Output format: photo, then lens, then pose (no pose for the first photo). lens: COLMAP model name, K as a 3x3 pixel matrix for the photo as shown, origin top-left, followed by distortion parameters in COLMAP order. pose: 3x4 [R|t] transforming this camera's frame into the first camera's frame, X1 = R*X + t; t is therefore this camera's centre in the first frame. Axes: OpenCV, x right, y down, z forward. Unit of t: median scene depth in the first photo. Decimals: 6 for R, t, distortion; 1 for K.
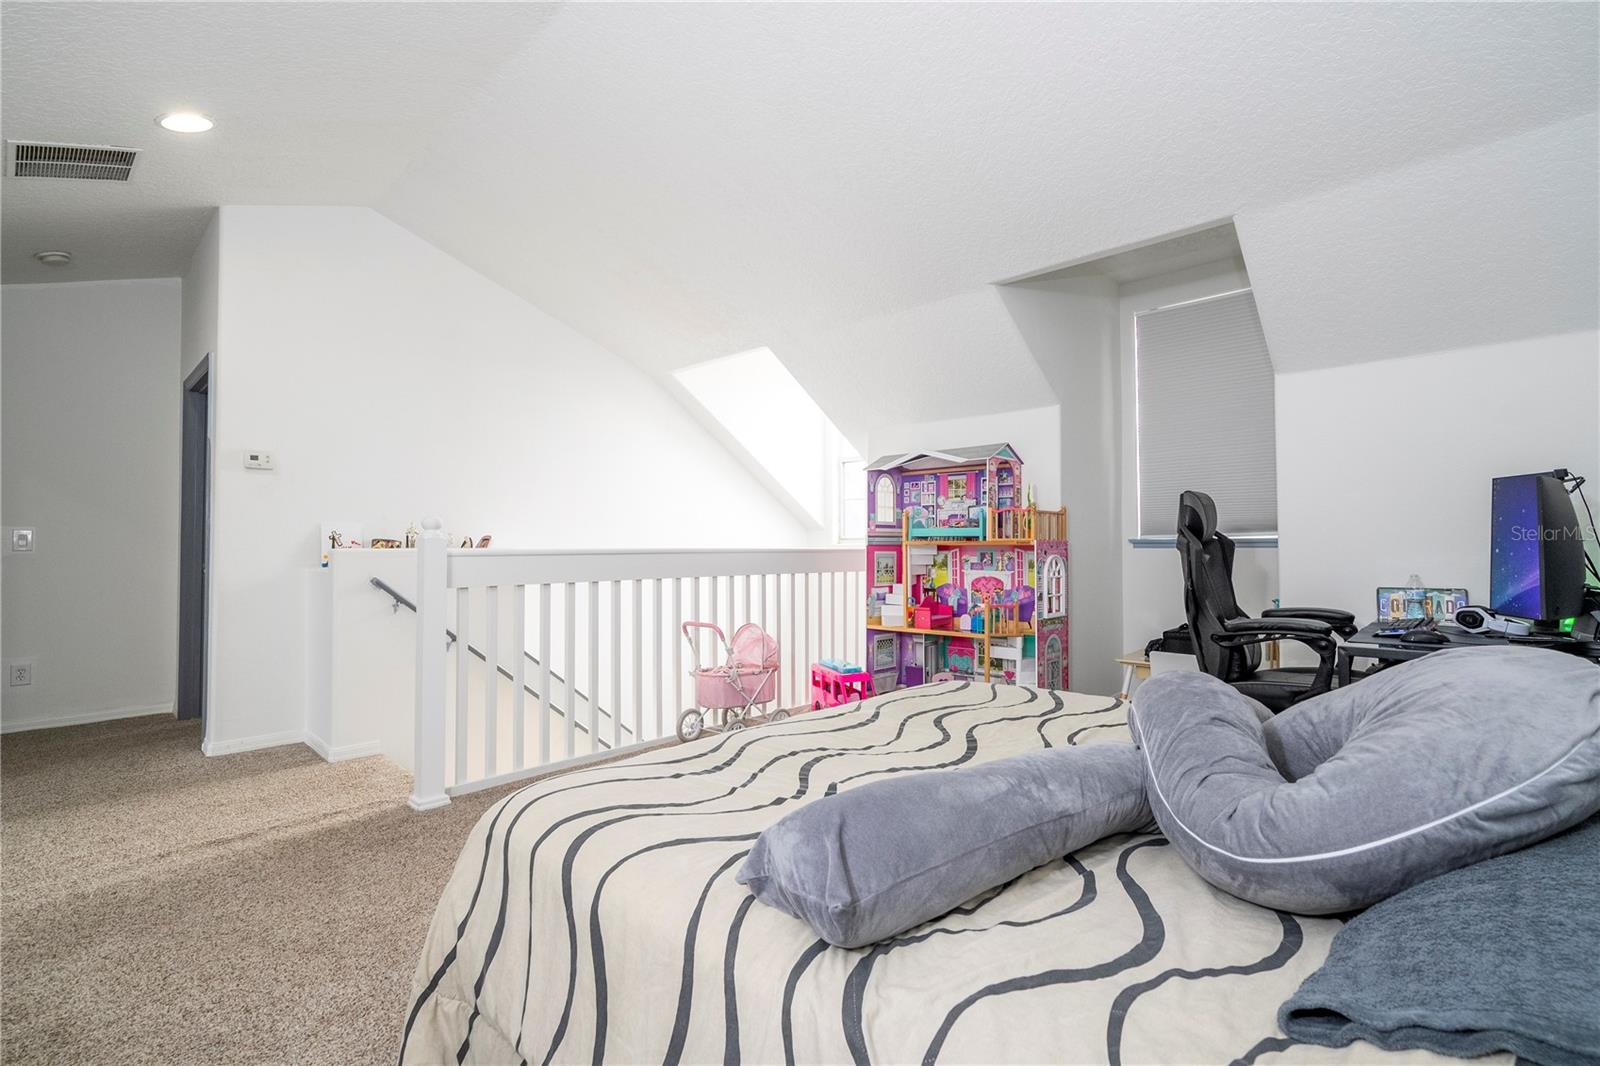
lens RADIAL K [[724.8, 0, 812.2], [0, 724.8, 532.4], [0, 0, 1]] dist [-0.002138, 0.000115]
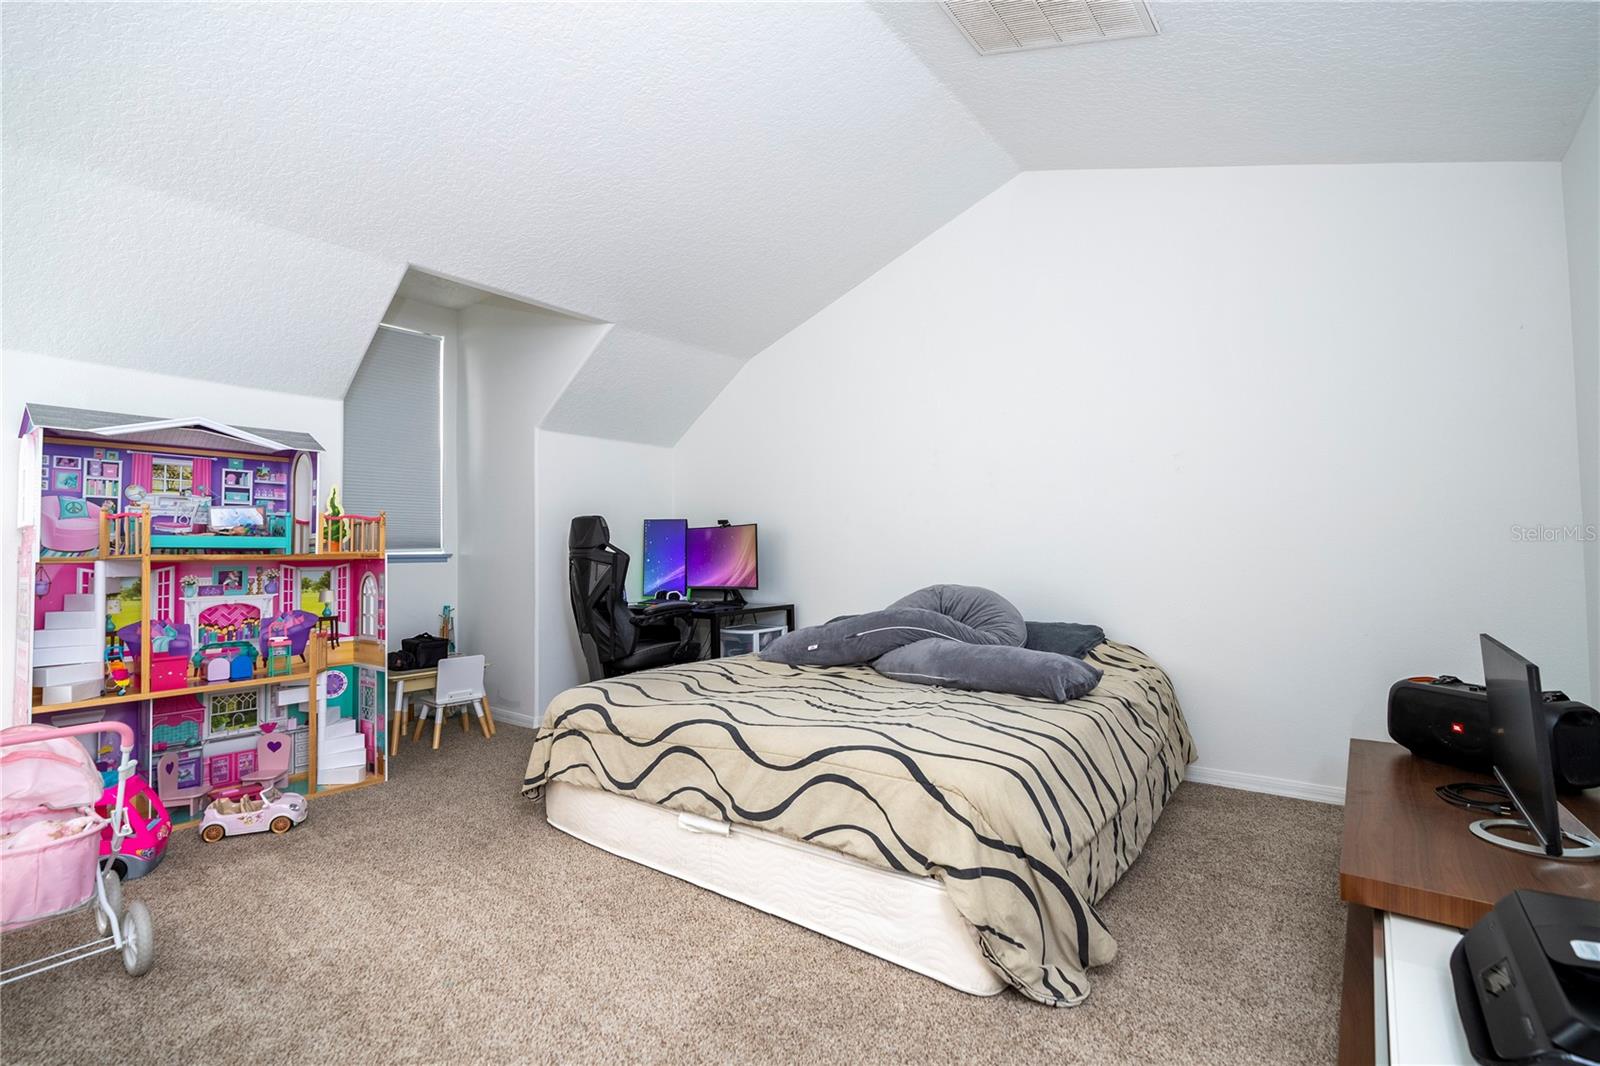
lens RADIAL K [[724.8, 0, 812.2], [0, 724.8, 532.4], [0, 0, 1]] dist [-0.002138, 0.000115]
pose [[-0.079234, 0.036164, 0.996200, -0.533332], [-0.005595, 0.999310, -0.036722, 0.012167], [-0.996840, -0.008483, -0.078977, 0.464413]]
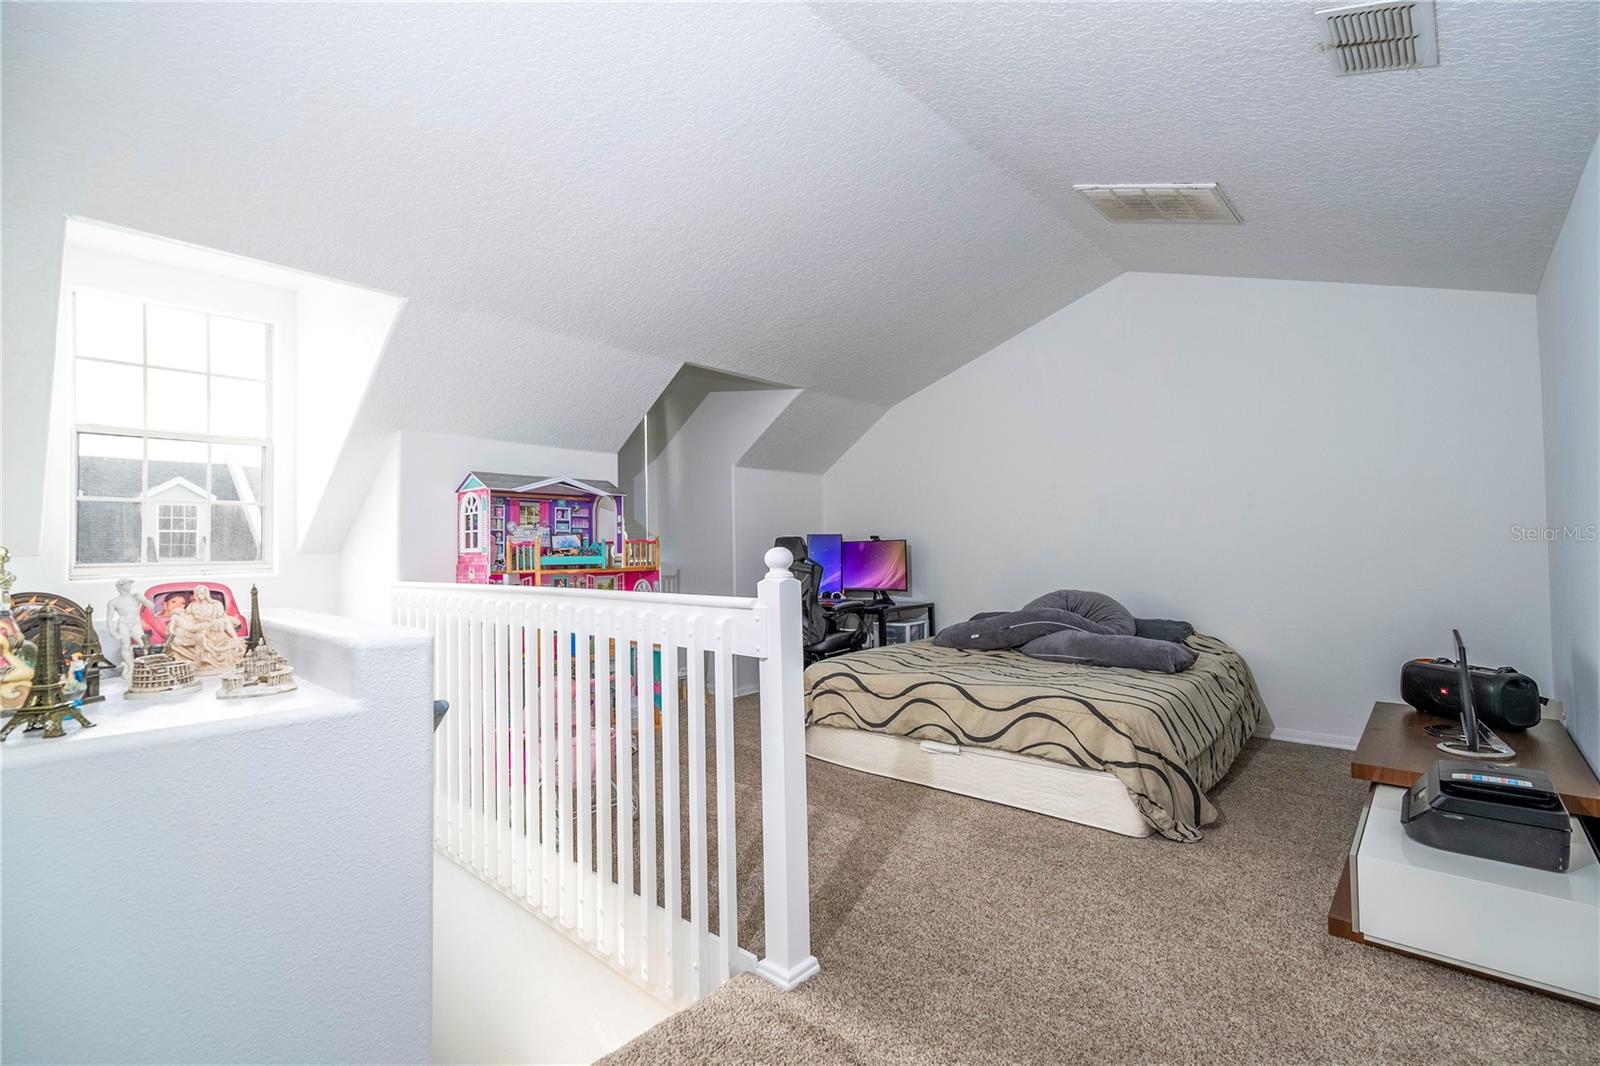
lens RADIAL K [[736.8, 0, 806.6], [0, 736.8, 528.4], [0, 0, 1]] dist [-0.004679, -0.000204]
pose [[-0.015763, 0.028928, 0.999457, -0.819346], [-0.006278, 0.999559, -0.029030, -0.016717], [-0.999856, -0.006732, -0.015575, 0.654155]]
